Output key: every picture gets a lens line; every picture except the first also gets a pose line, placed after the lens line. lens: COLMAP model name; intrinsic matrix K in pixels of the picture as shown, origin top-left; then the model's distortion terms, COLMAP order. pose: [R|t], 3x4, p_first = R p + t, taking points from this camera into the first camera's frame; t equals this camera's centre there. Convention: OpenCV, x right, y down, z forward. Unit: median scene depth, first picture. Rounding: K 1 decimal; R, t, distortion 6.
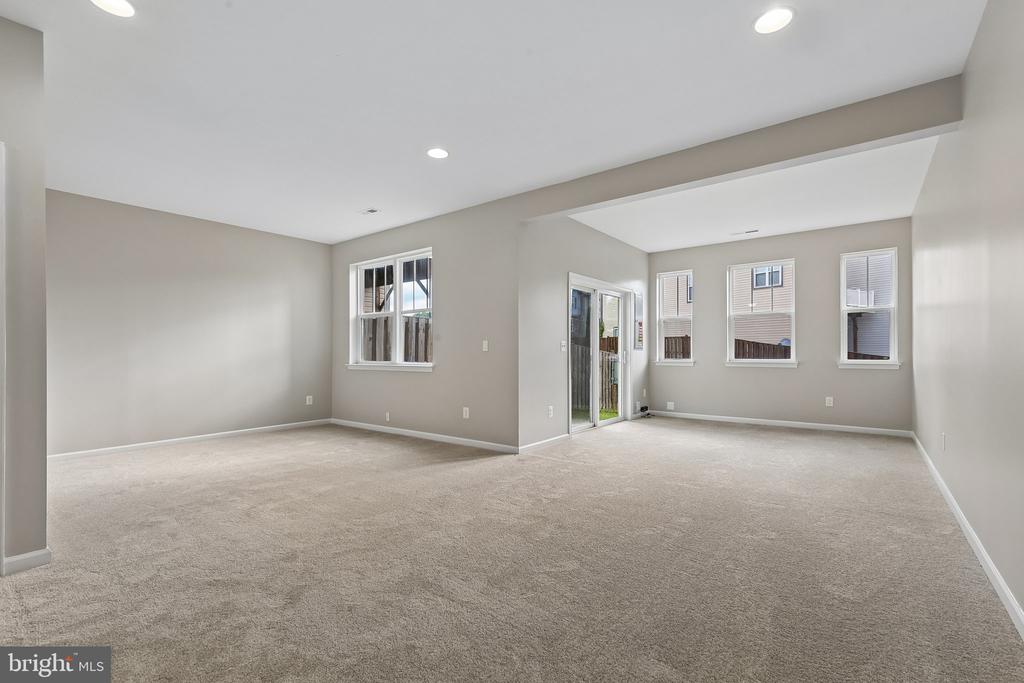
lens RADIAL K [[450.2, 0, 513.1], [0, 450.2, 344.2], [0, 0, 1]] dist [0.001380, 0.000419]
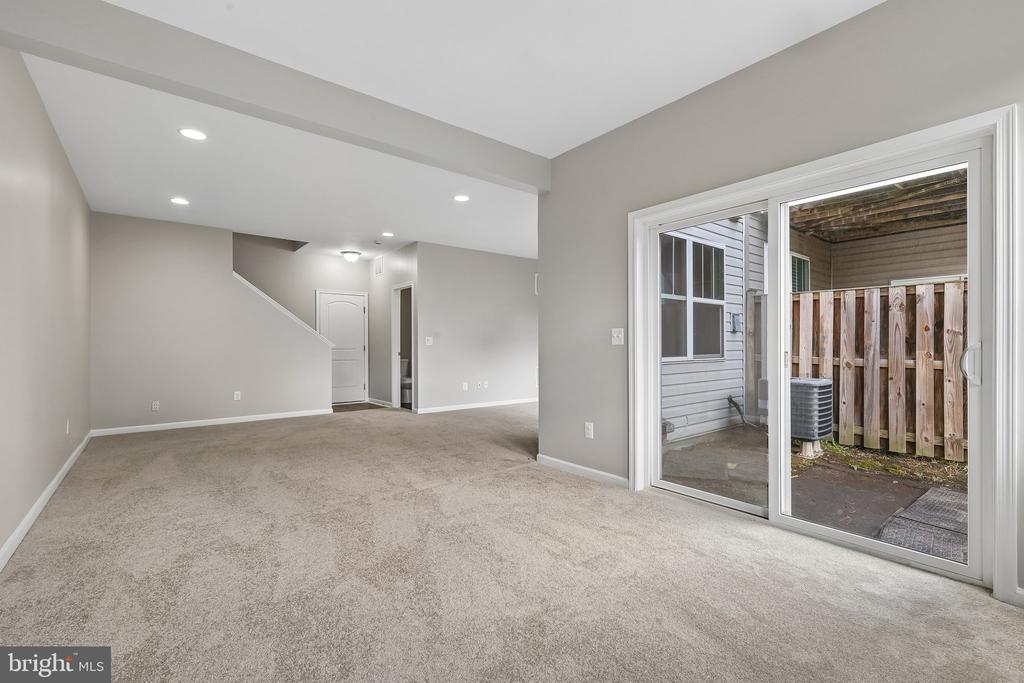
lens RADIAL K [[450.2, 0, 513.1], [0, 450.2, 344.2], [0, 0, 1]] dist [0.001380, 0.000419]
pose [[-0.230818, -0.001087, -0.972996, 0.514941], [0.017024, 0.999842, -0.005155, 0.012028], [0.972848, -0.017754, -0.230763, 0.682501]]
